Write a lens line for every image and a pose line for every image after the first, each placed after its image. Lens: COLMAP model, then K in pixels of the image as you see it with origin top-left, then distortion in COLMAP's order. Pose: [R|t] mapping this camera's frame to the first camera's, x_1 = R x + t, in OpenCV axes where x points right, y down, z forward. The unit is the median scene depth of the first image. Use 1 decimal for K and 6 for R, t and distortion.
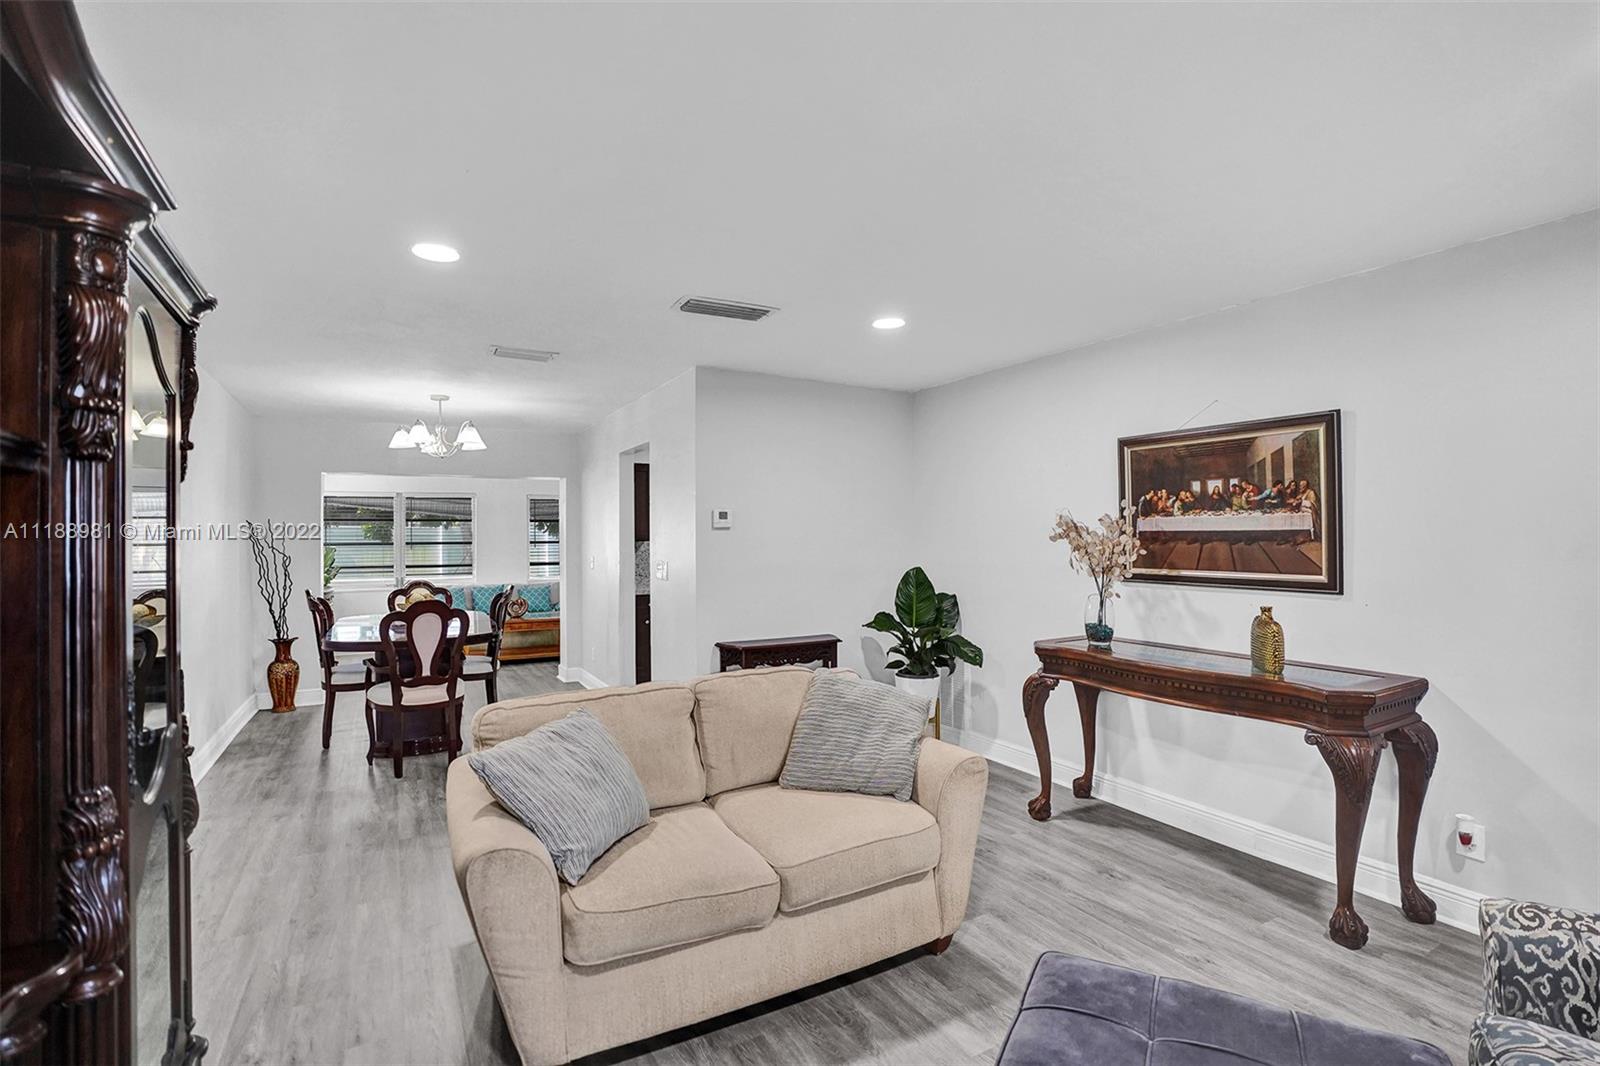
lens RADIAL K [[743.7, 0, 800.0], [0, 743.7, 533.0], [0, 0, 1]] dist [-0.052610, 0.000177]
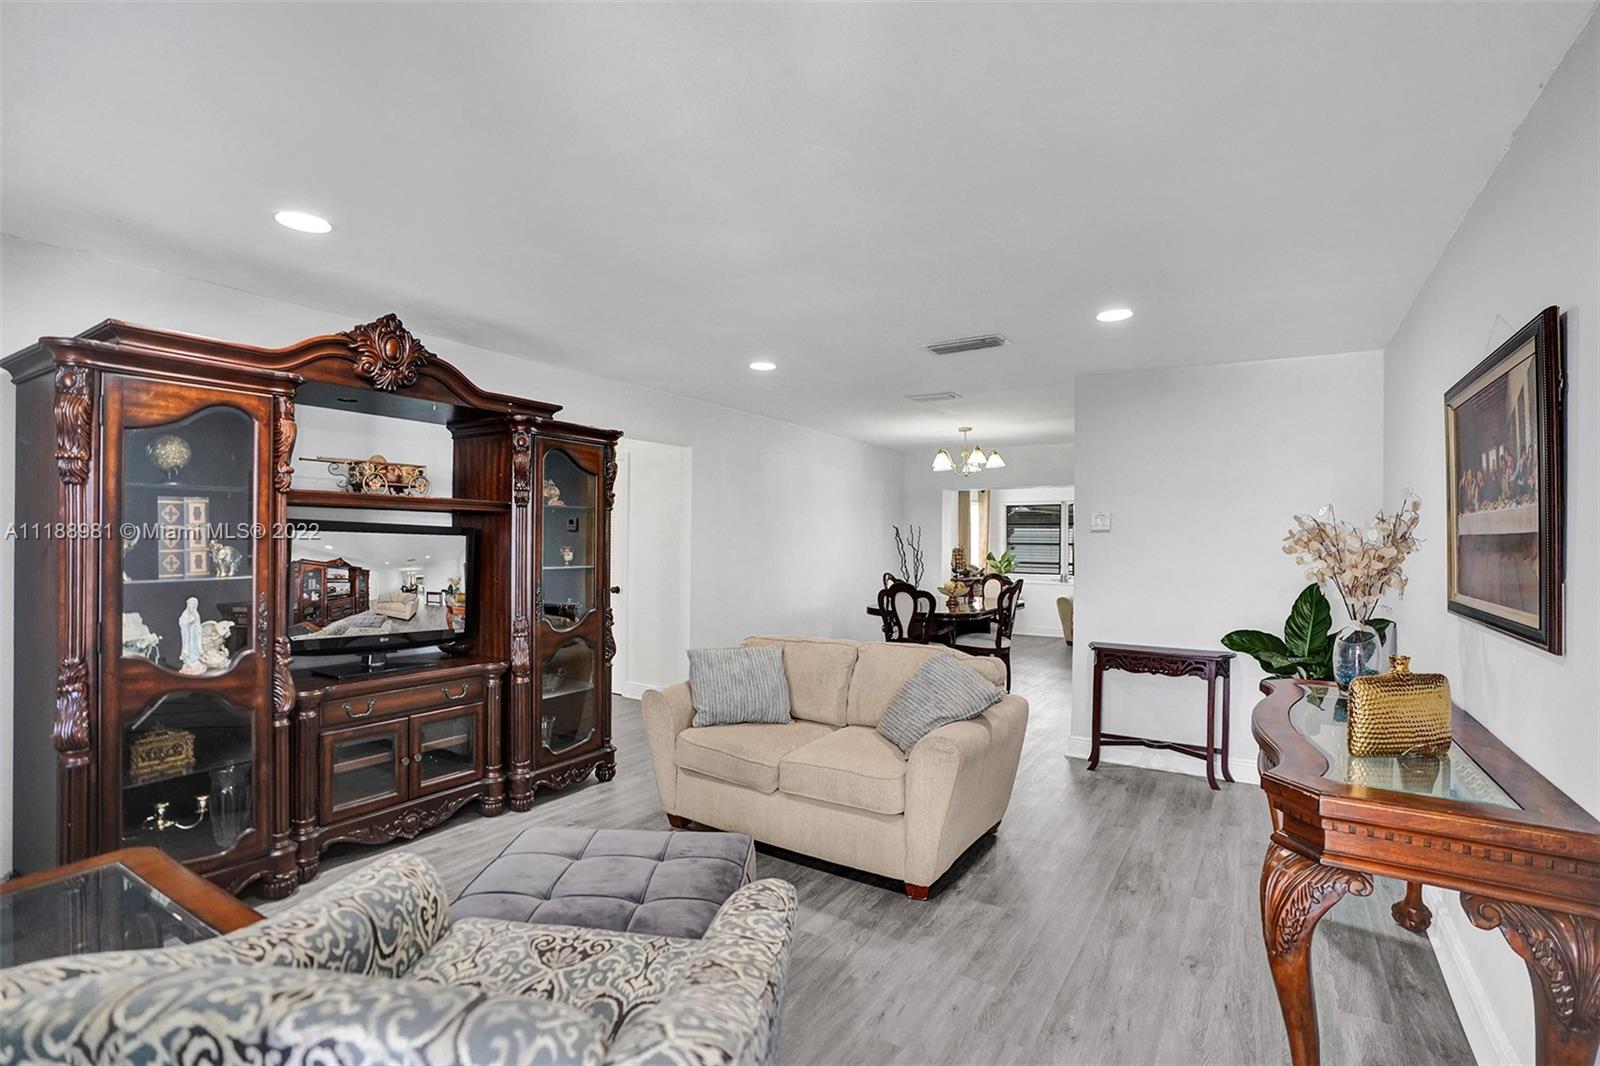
lens RADIAL K [[761.6, 0, 802.7], [0, 761.6, 539.5], [0, 0, 1]] dist [-0.001088, 0.000088]
pose [[0.461490, 0.007470, -0.887114, 0.823897], [-0.005207, 0.999970, 0.005711, 0.002678], [0.887130, 0.001983, 0.461515, 0.203002]]
